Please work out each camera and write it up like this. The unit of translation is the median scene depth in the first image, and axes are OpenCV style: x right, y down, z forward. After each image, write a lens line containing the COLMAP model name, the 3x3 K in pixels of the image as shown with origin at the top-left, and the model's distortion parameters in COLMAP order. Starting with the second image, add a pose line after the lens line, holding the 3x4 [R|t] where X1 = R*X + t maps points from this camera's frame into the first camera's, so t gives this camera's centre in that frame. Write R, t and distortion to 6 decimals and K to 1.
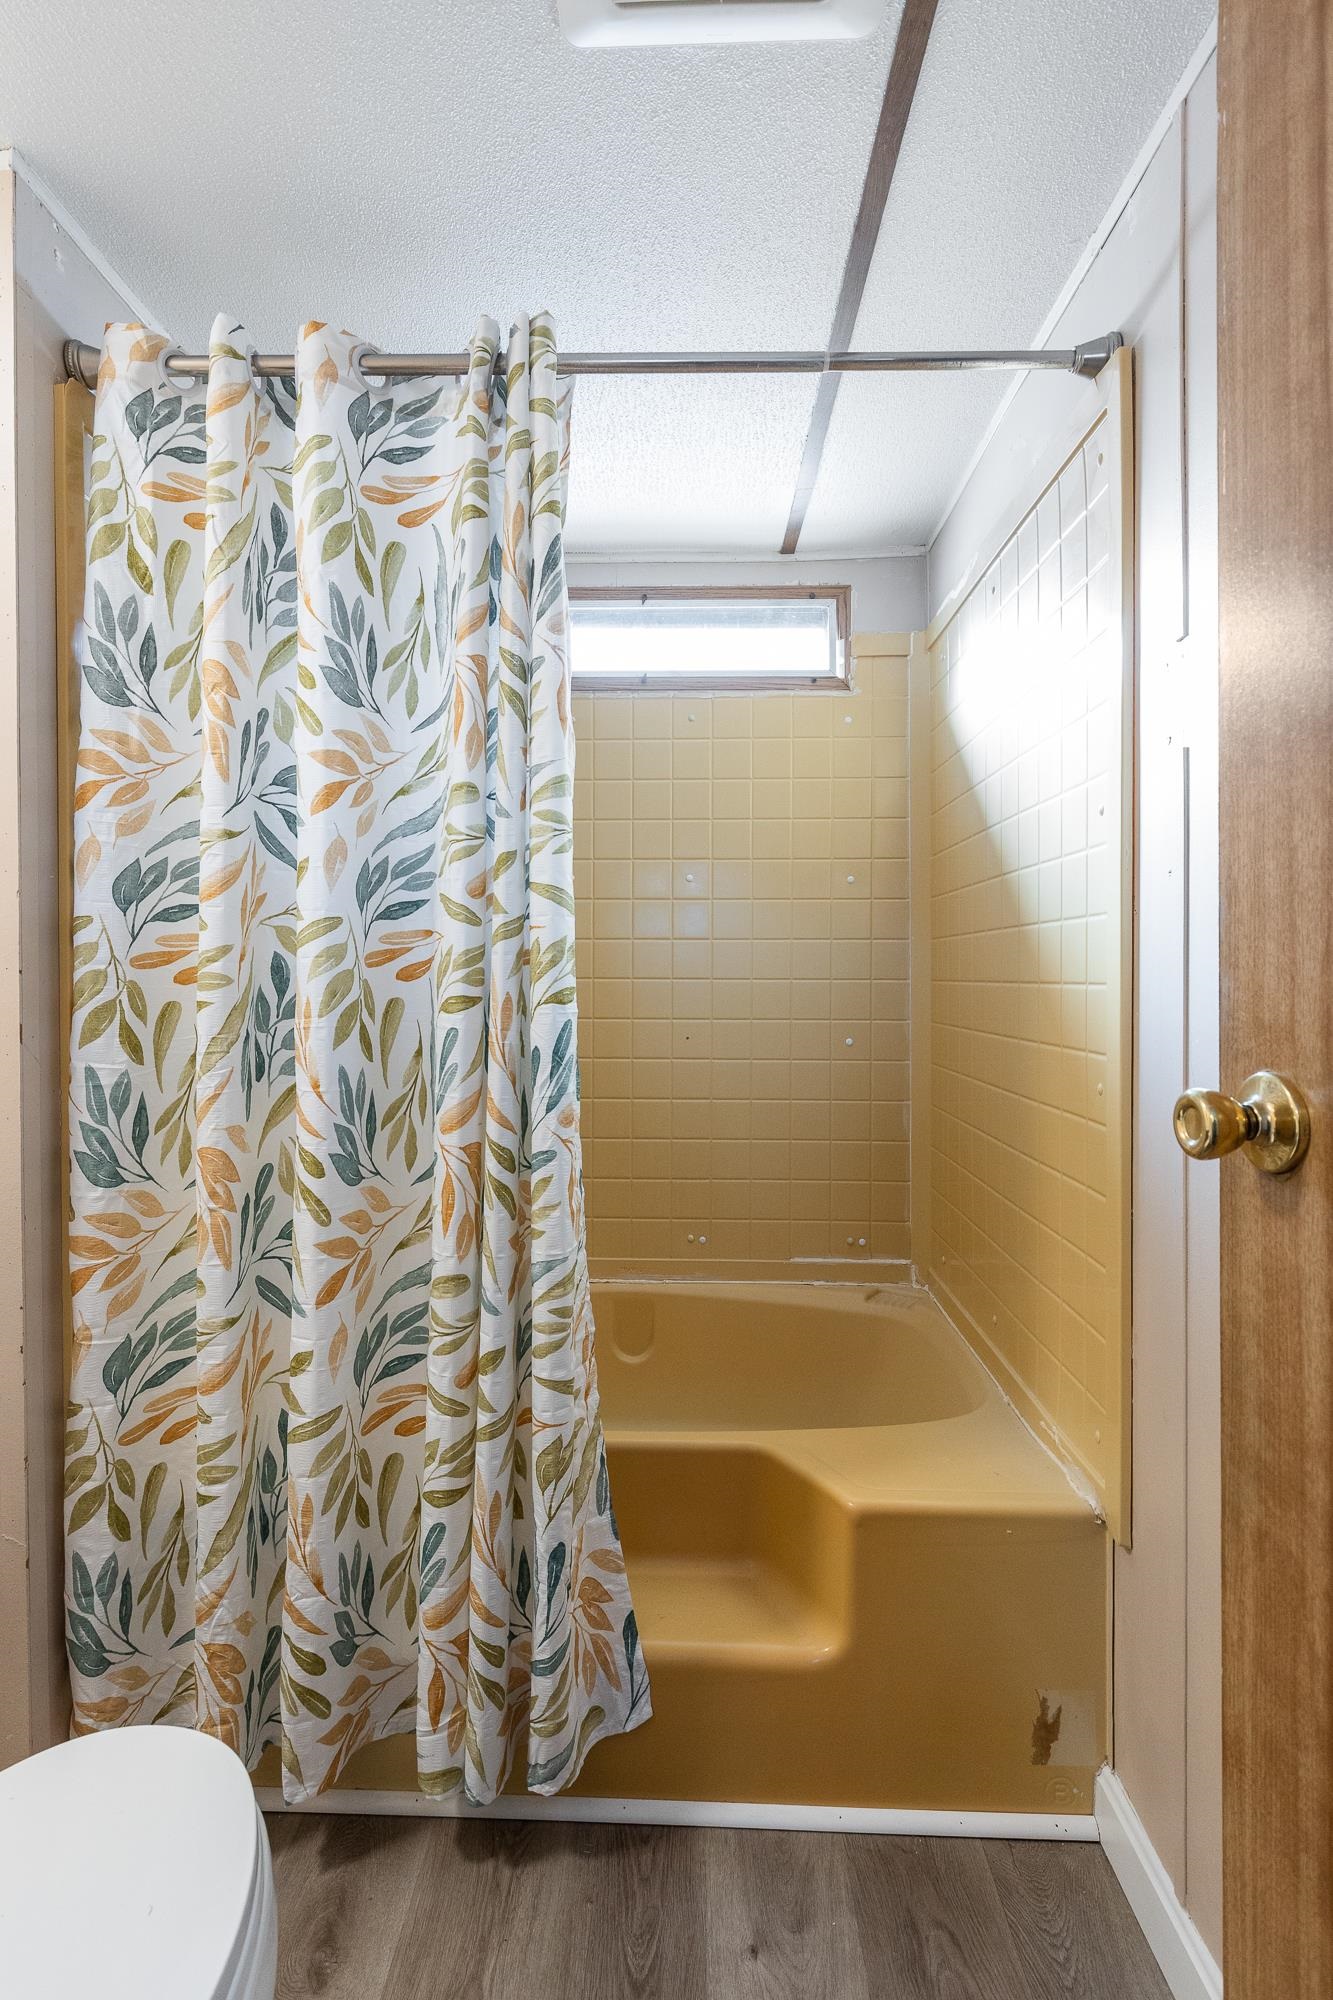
lens RADIAL K [[986.6, 0, 666.5], [0, 986.6, 1000.0], [0, 0, 1]] dist [-0.000967, -0.000717]
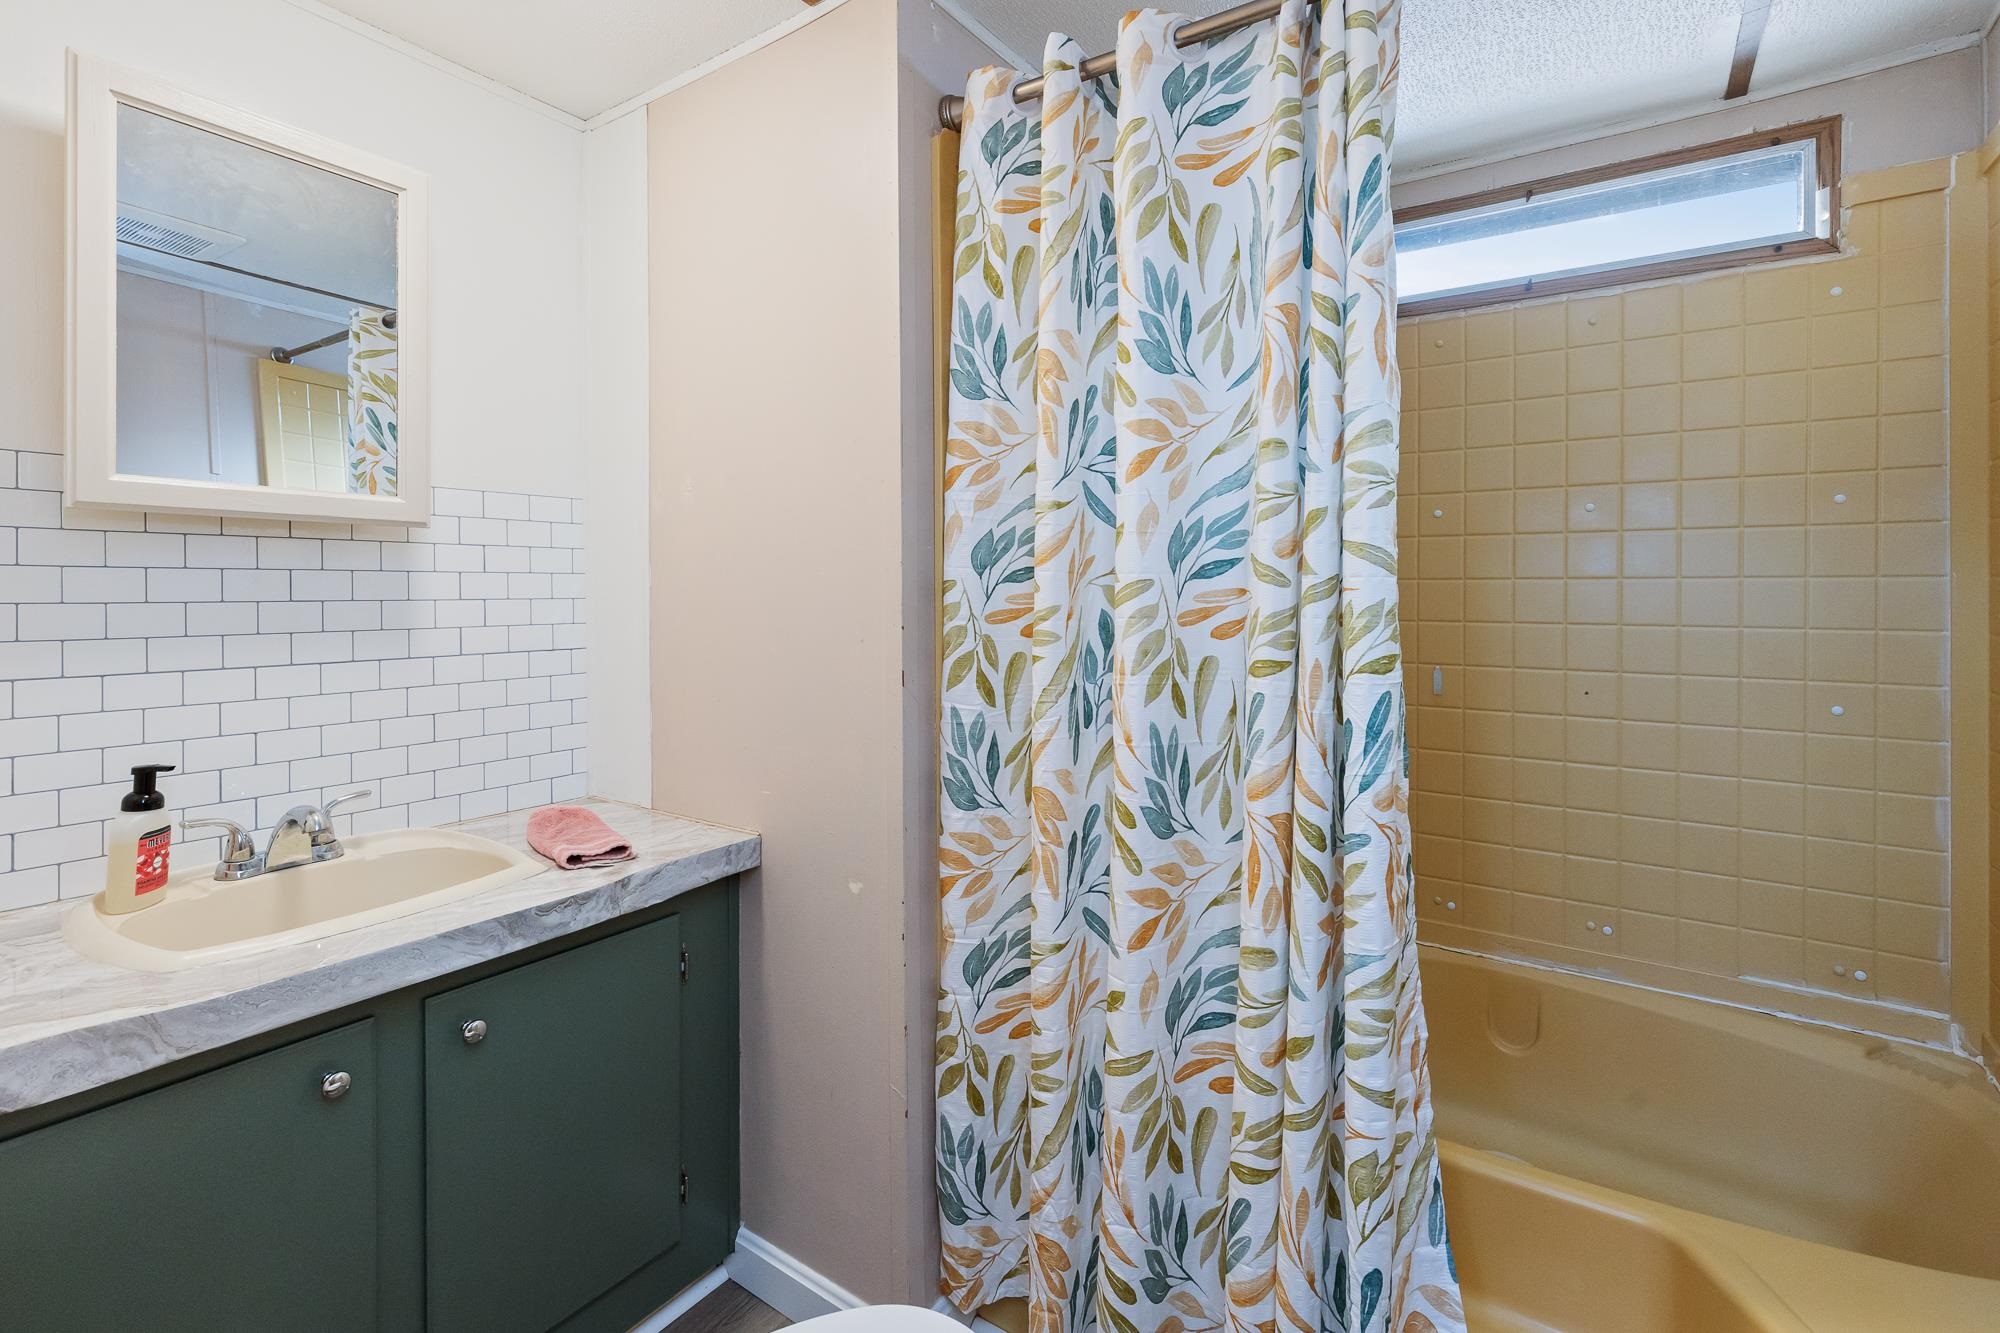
lens RADIAL K [[923.2, 0, 1004.2], [0, 923.2, 609.5], [0, 0, 1]] dist [0.009832, -0.005961]
pose [[0.841912, 0.010561, -0.539512, 0.058573], [-0.016461, 0.999846, -0.006116, -0.042246], [0.539364, 0.014030, 0.841956, 0.099205]]
